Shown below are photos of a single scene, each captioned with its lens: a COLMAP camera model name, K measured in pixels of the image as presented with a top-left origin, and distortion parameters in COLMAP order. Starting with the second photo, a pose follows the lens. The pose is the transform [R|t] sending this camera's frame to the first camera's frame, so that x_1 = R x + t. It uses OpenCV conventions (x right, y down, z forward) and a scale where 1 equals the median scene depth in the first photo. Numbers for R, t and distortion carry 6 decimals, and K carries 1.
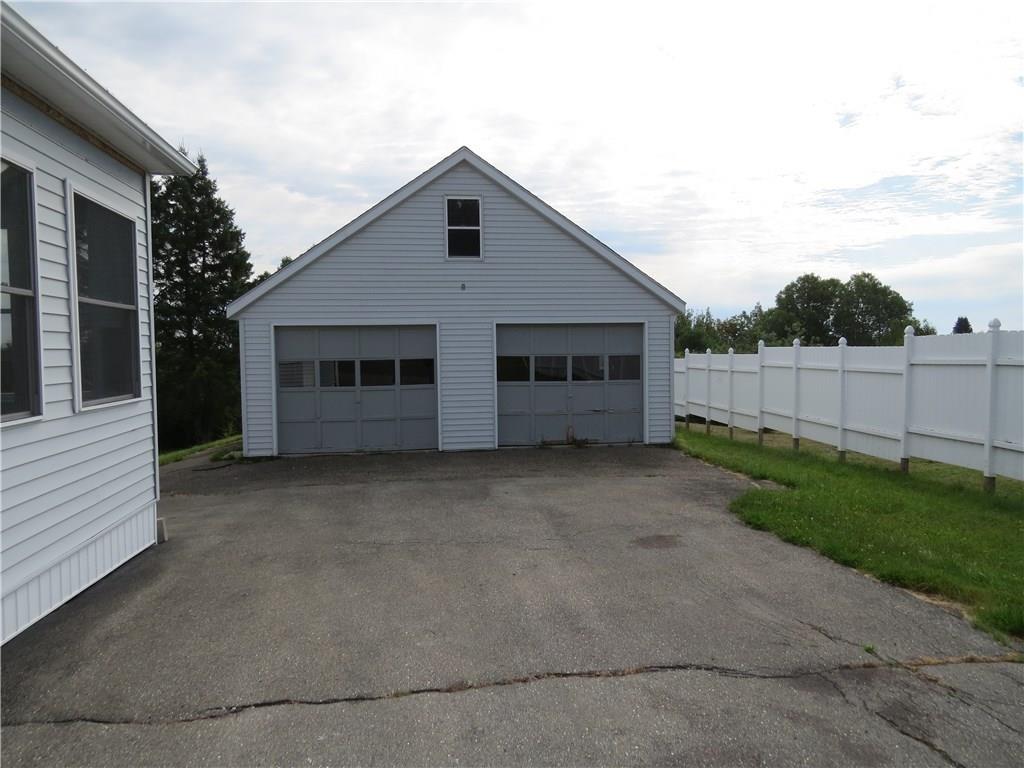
lens RADIAL K [[734.7, 0, 512.0], [0, 734.7, 384.0], [0, 0, 1]] dist [-0.019768, 0.003367]
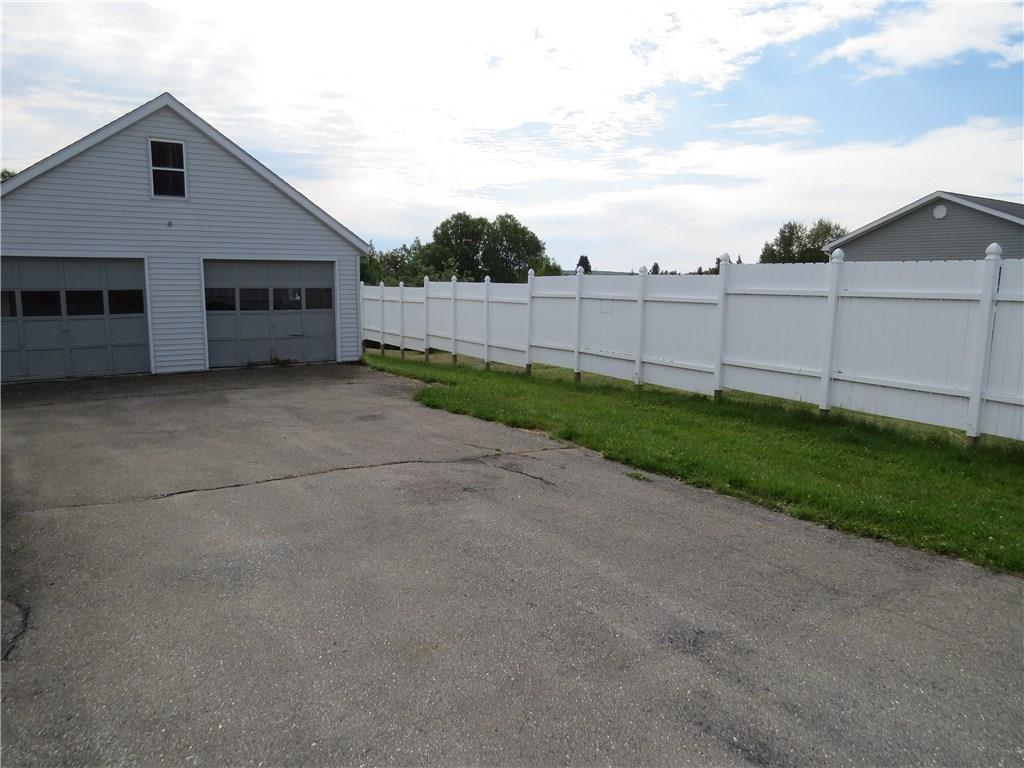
lens RADIAL K [[734.7, 0, 512.0], [0, 734.7, 384.0], [0, 0, 1]] dist [-0.019768, 0.003367]
pose [[0.899173, -0.046703, 0.435094, -0.092187], [0.005342, 0.995386, 0.095803, 0.003588], [-0.437561, -0.083819, 0.895273, -0.218258]]
